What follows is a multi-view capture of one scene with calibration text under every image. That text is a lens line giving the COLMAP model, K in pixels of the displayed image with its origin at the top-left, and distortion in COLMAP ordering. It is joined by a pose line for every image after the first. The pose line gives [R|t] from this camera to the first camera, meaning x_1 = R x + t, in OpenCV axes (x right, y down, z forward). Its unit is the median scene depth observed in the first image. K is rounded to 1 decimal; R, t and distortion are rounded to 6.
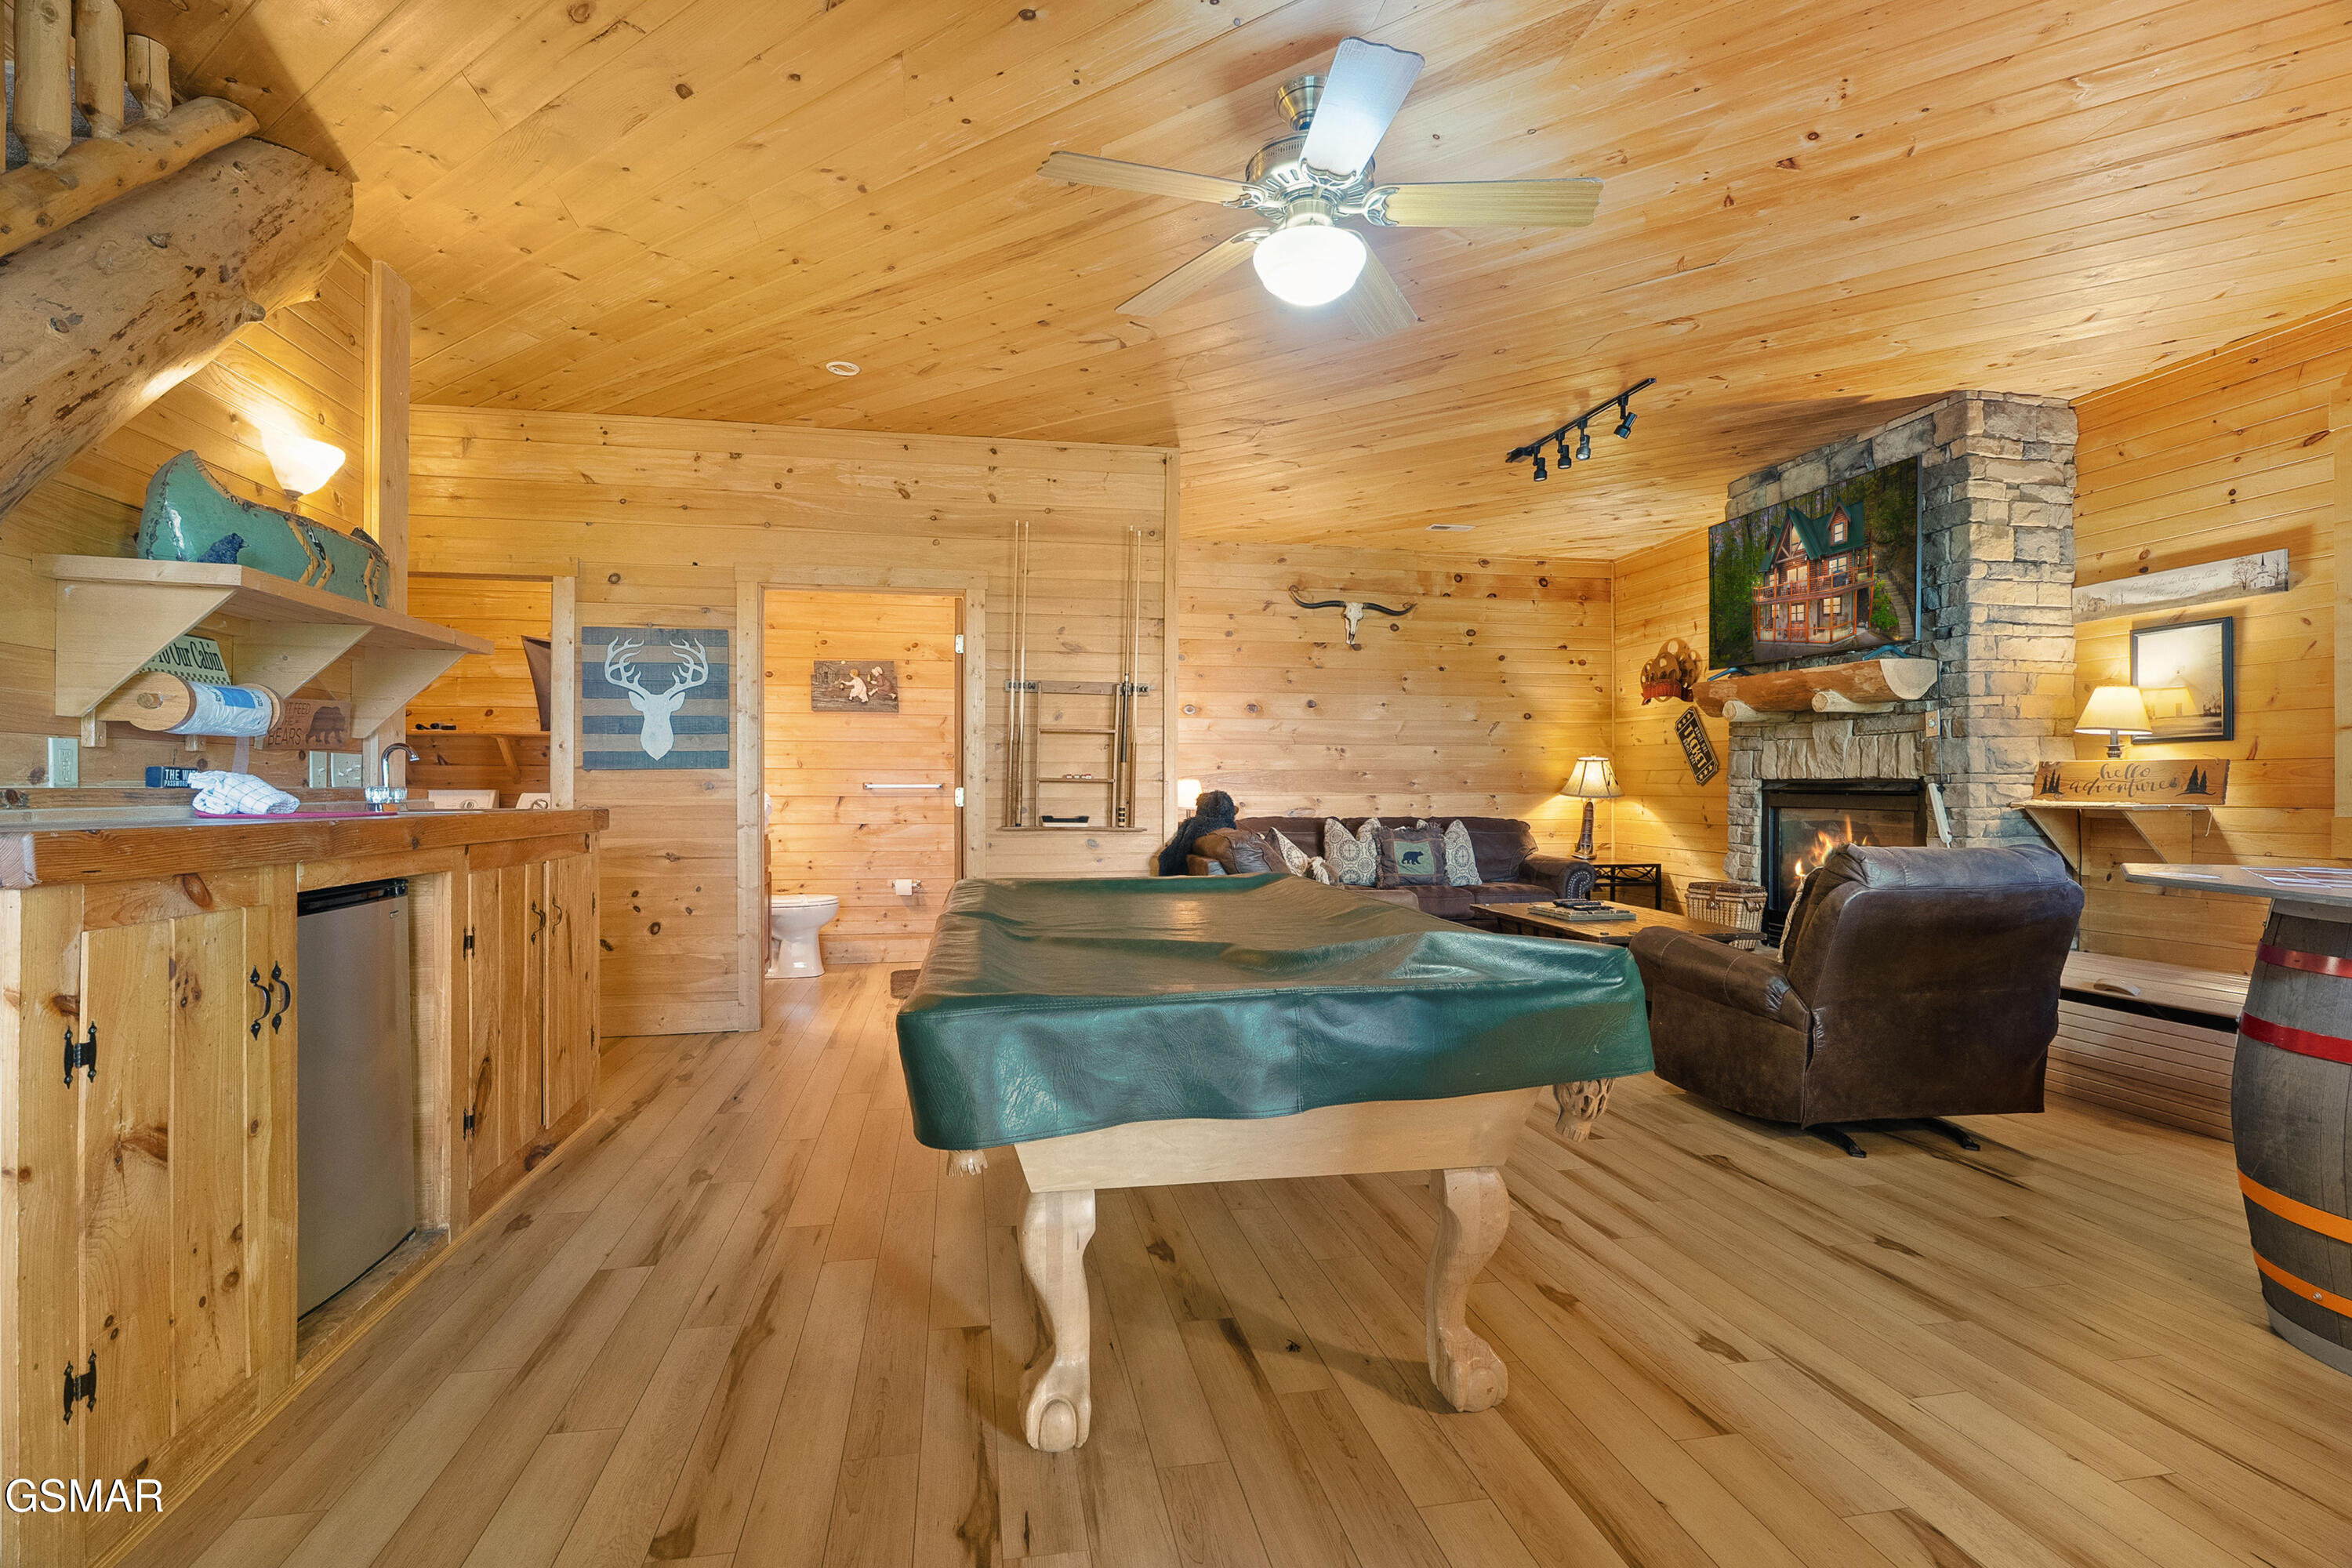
lens RADIAL K [[1065.8, 0, 1189.4], [0, 1065.8, 784.0], [0, 0, 1]] dist [-0.010128, 0.003312]
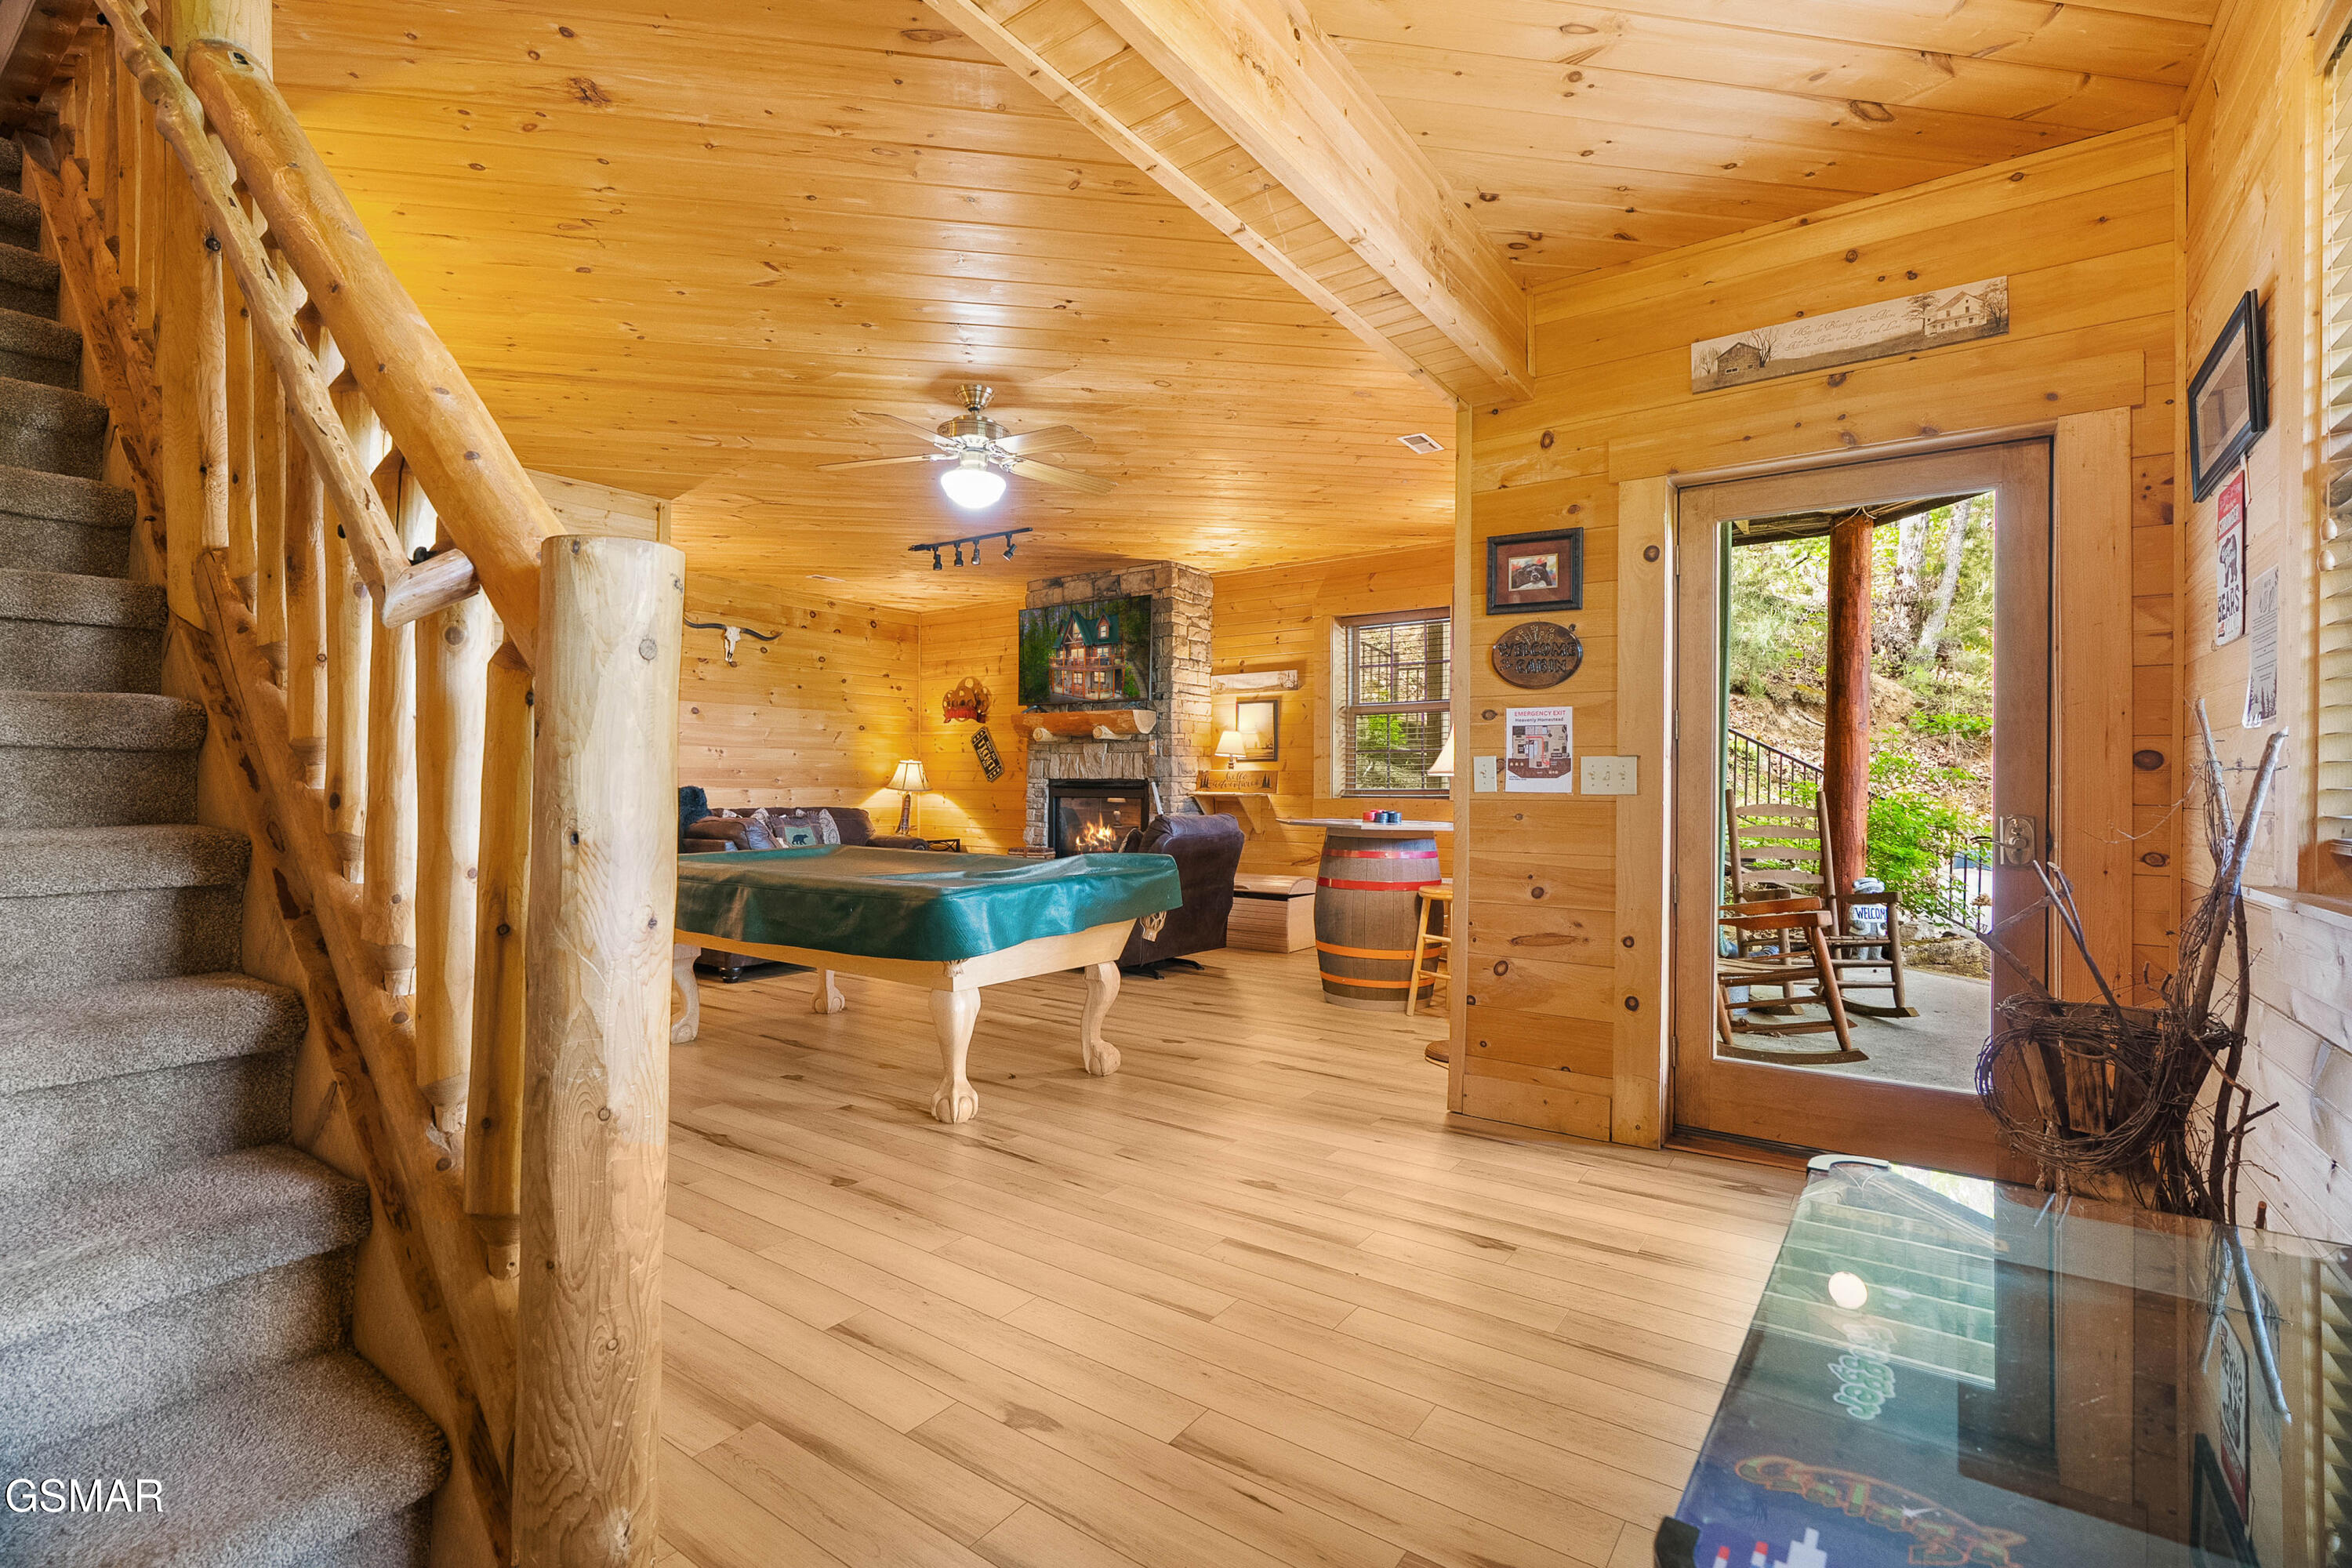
lens RADIAL K [[1065.8, 0, 1133.5], [0, 1065.8, 775.6], [0, 0, 1]] dist [-0.010128, 0.003312]
pose [[0.742131, 0.006342, 0.670225, -0.499649], [-0.004302, 0.999980, -0.004699, -0.003025], [-0.670242, 0.000604, 0.742143, -0.278704]]
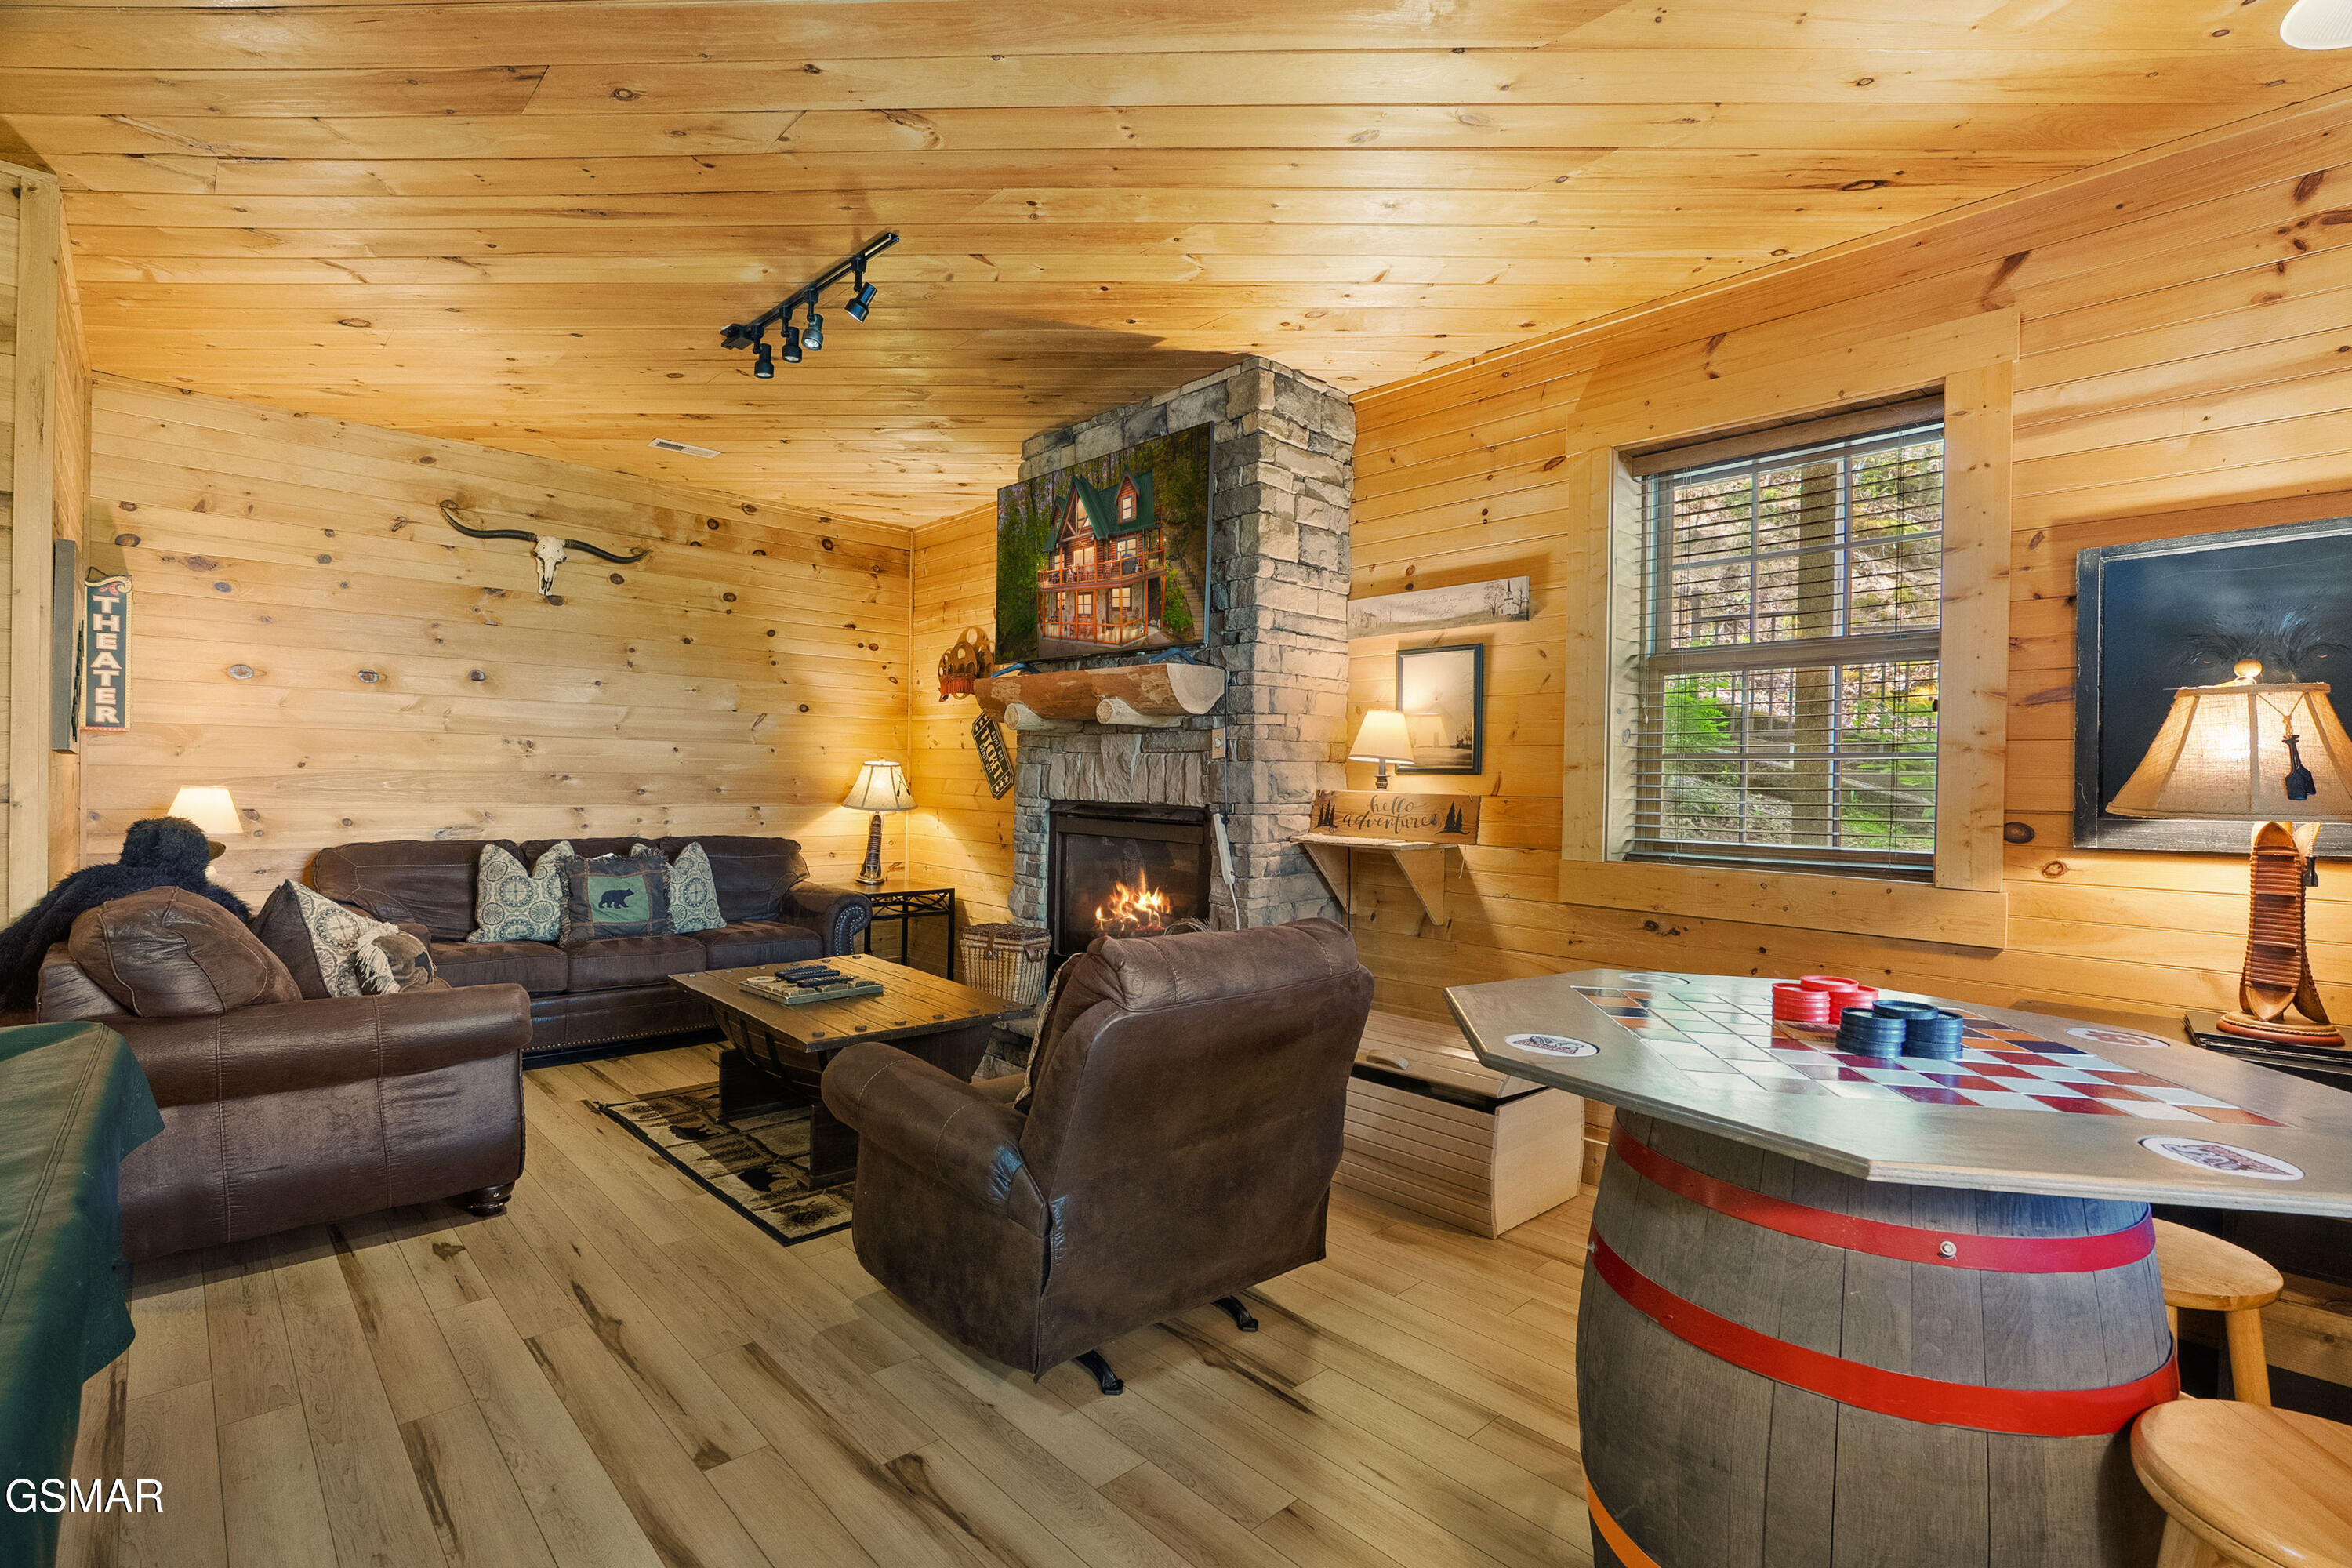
lens RADIAL K [[1065.8, 0, 1162.8], [0, 1065.8, 780.2], [0, 0, 1]] dist [-0.010128, 0.003312]
pose [[0.849986, 0.013295, 0.526638, 0.213524], [-0.018425, 0.999820, 0.004497, -0.030732], [-0.526483, -0.013525, 0.850078, 0.298263]]
